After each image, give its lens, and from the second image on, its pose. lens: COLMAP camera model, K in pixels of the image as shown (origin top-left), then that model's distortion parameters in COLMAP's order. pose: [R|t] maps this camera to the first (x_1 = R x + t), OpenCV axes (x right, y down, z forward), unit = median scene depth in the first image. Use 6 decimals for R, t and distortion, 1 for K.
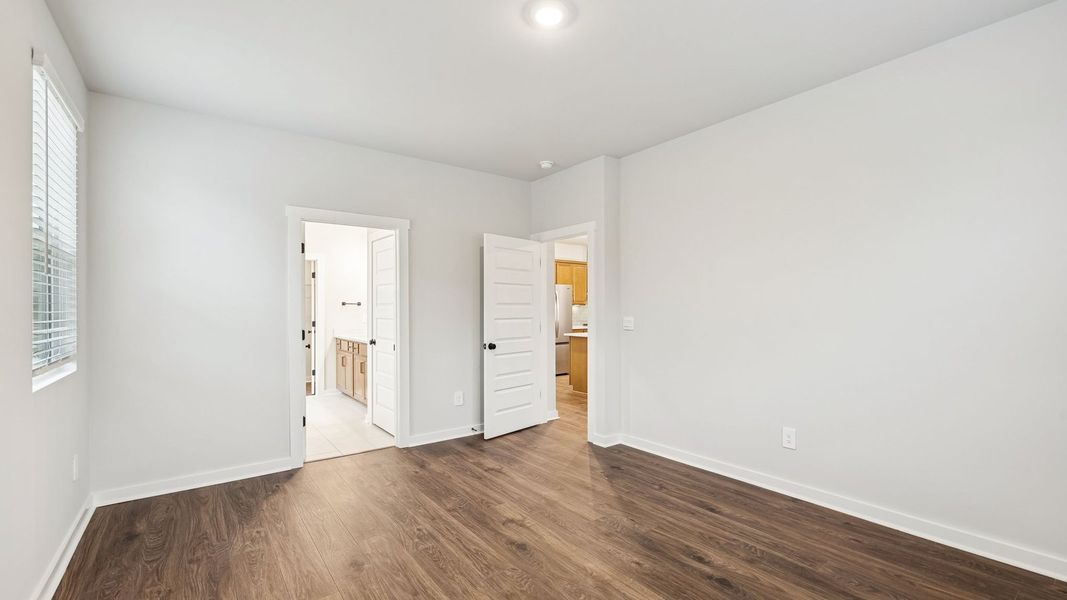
lens RADIAL K [[446.5, 0, 536.1], [0, 446.5, 304.7], [0, 0, 1]] dist [0.001976, 0.000082]
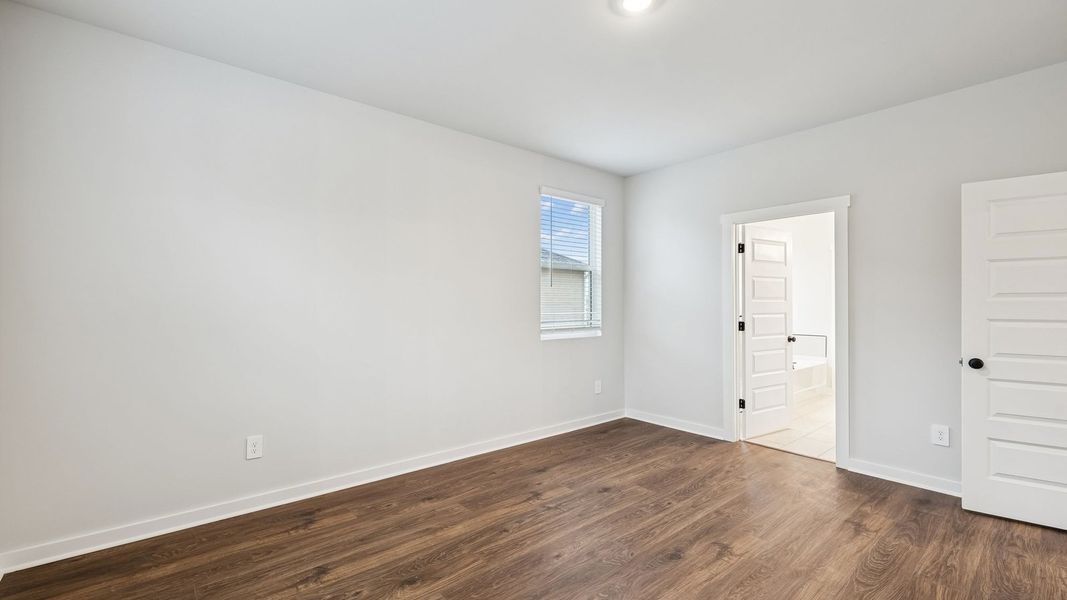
lens RADIAL K [[446.5, 0, 533.2], [0, 446.5, 301.4], [0, 0, 1]] dist [0.001976, 0.000082]
pose [[0.079515, 0.002268, -0.996831, 0.534646], [0.008030, 0.999964, 0.002915, -0.001013], [0.996801, -0.008236, 0.079494, 0.383010]]
